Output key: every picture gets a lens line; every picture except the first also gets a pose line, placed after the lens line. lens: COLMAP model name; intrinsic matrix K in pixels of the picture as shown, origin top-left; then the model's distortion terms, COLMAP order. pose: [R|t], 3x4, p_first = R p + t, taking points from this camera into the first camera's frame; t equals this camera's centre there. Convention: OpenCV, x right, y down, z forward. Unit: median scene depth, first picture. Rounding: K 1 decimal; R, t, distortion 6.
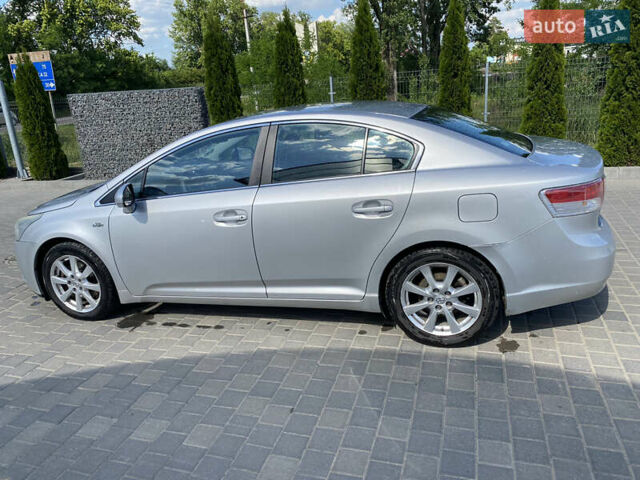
lens RADIAL K [[480.3, 0, 320.0], [0, 480.3, 240.0], [0, 0, 1]] dist [0.025129, -0.028378]
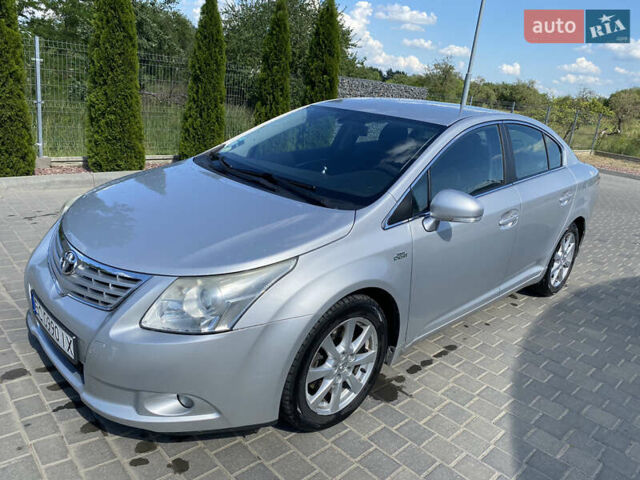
lens RADIAL K [[480.3, 0, 320.0], [0, 480.3, 240.0], [0, 0, 1]] dist [0.025129, -0.028378]
pose [[0.475122, -0.142265, 0.868343, -1.075146], [0.133659, 0.987060, 0.088583, -0.125197], [-0.869709, 0.073974, 0.487990, 0.771769]]
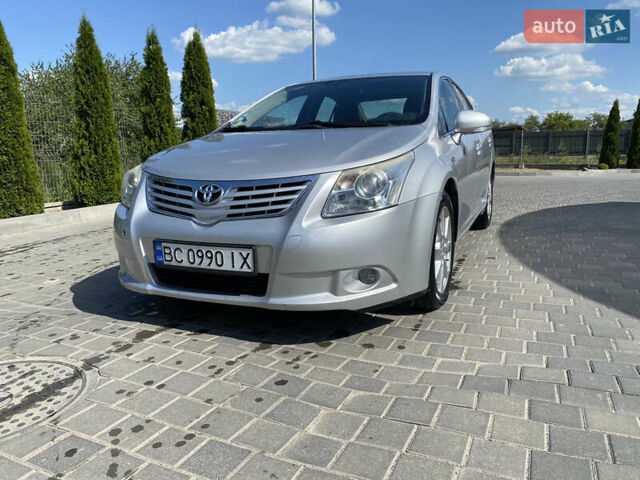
lens RADIAL K [[480.3, 0, 320.0], [0, 480.3, 240.0], [0, 0, 1]] dist [0.025129, -0.028378]
pose [[0.135841, -0.109493, 0.984662, -1.303983], [0.318755, 0.945859, 0.061204, -0.022919], [-0.938052, 0.305552, 0.163388, 1.120635]]
